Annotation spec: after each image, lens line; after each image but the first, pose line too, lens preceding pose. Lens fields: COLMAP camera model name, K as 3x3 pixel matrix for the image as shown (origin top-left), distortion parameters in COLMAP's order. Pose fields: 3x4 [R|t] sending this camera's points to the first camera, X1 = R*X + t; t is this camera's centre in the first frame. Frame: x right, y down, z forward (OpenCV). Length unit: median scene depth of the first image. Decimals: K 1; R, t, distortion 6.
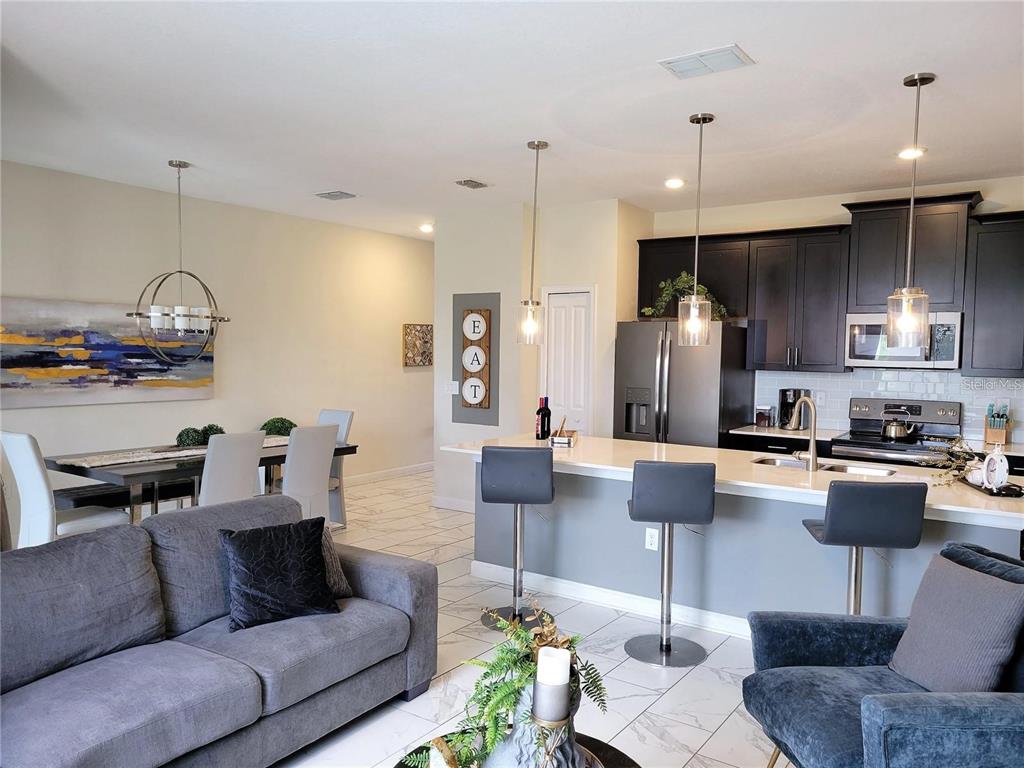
lens RADIAL K [[769.0, 0, 511.5], [0, 769.0, 389.4], [0, 0, 1]] dist [0.037466, -0.023740]
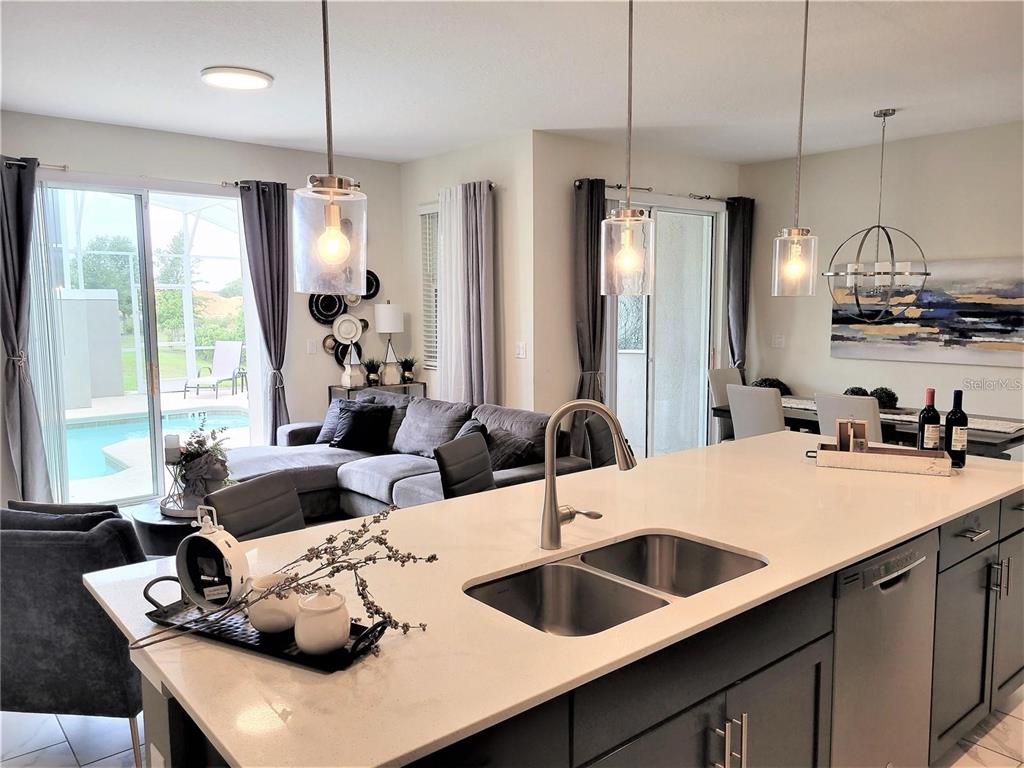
lens RADIAL K [[769.0, 0, 514.2], [0, 769.0, 386.1], [0, 0, 1]] dist [0.037466, -0.023740]
pose [[-0.265826, 0.090876, -0.959728, 0.581695], [-0.049067, 0.992981, 0.107615, -0.032604], [0.962771, 0.075698, -0.259501, 0.750716]]
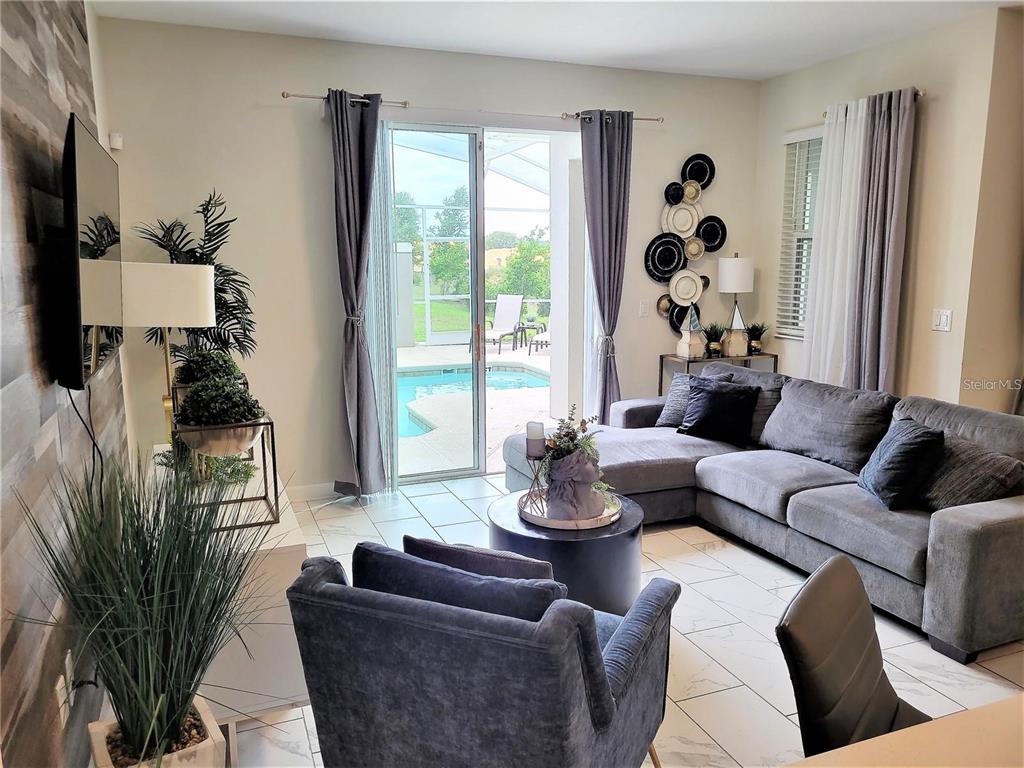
lens RADIAL K [[769.0, 0, 507.9], [0, 769.0, 382.6], [0, 0, 1]] dist [0.037466, -0.023740]
pose [[-0.555965, 0.124028, -0.821900, 0.472315], [-0.046306, 0.982648, 0.179608, -0.027606], [0.829915, 0.137915, -0.540574, 0.568140]]
